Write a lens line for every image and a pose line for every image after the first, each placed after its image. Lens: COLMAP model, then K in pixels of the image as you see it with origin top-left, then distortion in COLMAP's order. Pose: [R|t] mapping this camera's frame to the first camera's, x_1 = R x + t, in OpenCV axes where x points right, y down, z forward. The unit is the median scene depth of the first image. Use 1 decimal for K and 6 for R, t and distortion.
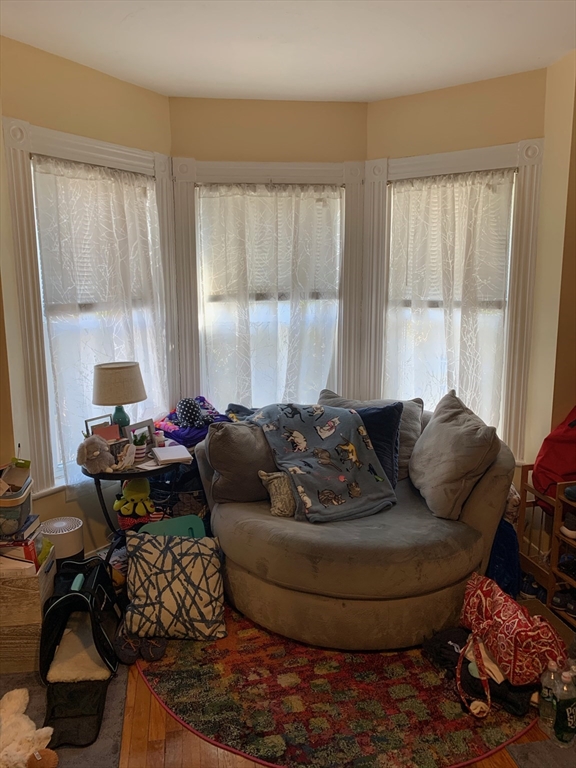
lens RADIAL K [[579.8, 0, 288.1], [0, 579.8, 379.6], [0, 0, 1]] dist [0.019791, -0.027749]
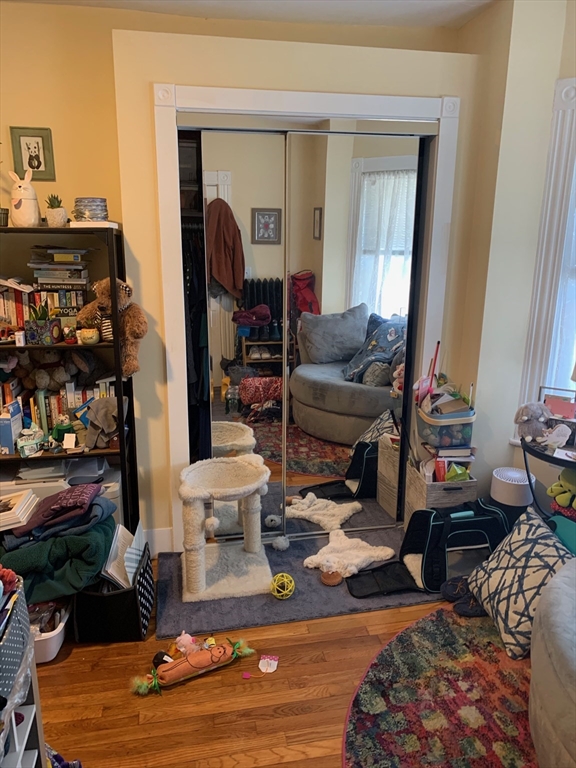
lens RADIAL K [[579.8, 0, 288.4], [0, 579.8, 386.1], [0, 0, 1]] dist [0.019791, -0.027749]
pose [[0.060506, 0.289599, -0.955234, 0.596969], [-0.230954, 0.935080, 0.268860, -0.099566], [0.971081, 0.204347, 0.123462, 0.475803]]
